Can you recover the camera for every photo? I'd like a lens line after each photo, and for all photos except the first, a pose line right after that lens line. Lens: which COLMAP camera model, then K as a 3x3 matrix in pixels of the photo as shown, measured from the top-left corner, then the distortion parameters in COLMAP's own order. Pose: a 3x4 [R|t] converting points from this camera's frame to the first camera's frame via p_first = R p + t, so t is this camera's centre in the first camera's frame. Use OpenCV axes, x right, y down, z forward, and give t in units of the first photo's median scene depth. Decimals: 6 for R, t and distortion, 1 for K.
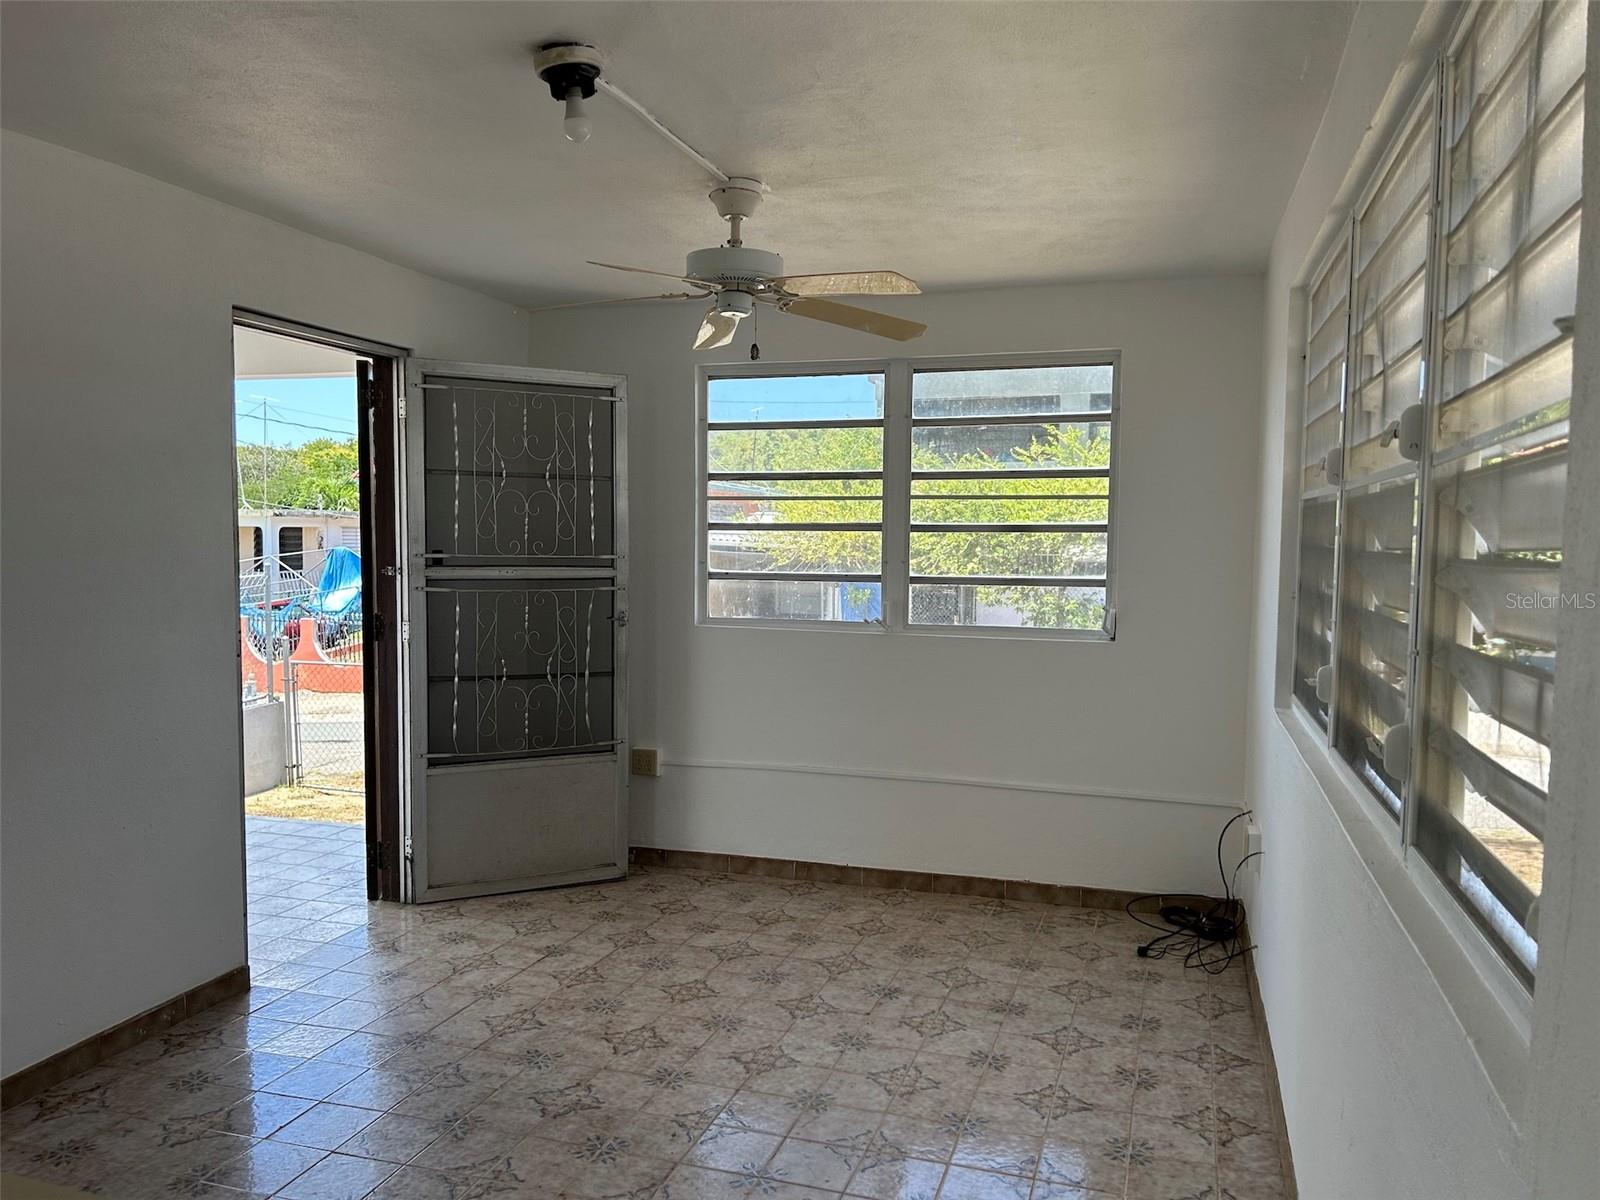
lens RADIAL K [[1203.6, 0, 800.0], [0, 1203.6, 600.0], [0, 0, 1]] dist [0.070022, -0.000397]
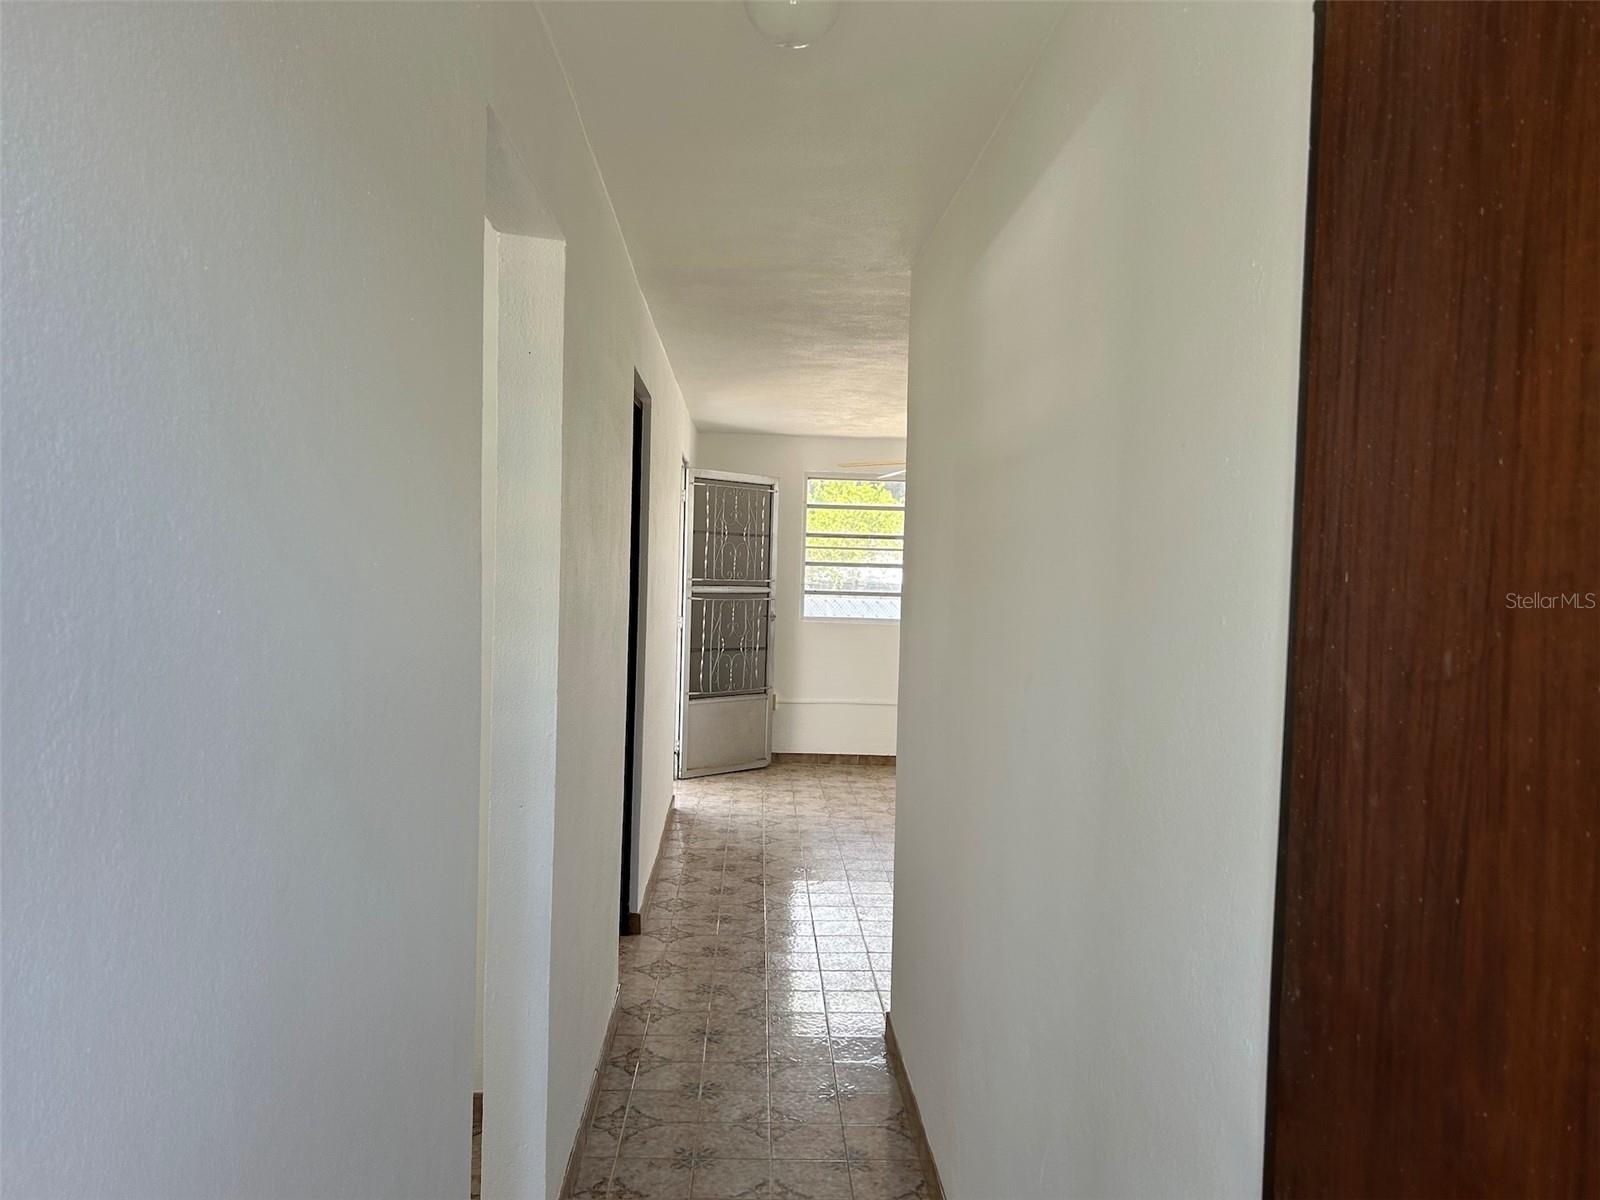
lens RADIAL K [[1207.6, 0, 800.0], [0, 1207.6, 600.0], [0, 0, 1]] dist [-0.001904, -0.002154]
pose [[0.940679, 0.004780, 0.339265, -0.693647], [0.002750, 0.999761, -0.021711, 0.029458], [-0.339287, 0.021356, 0.940440, -0.644940]]
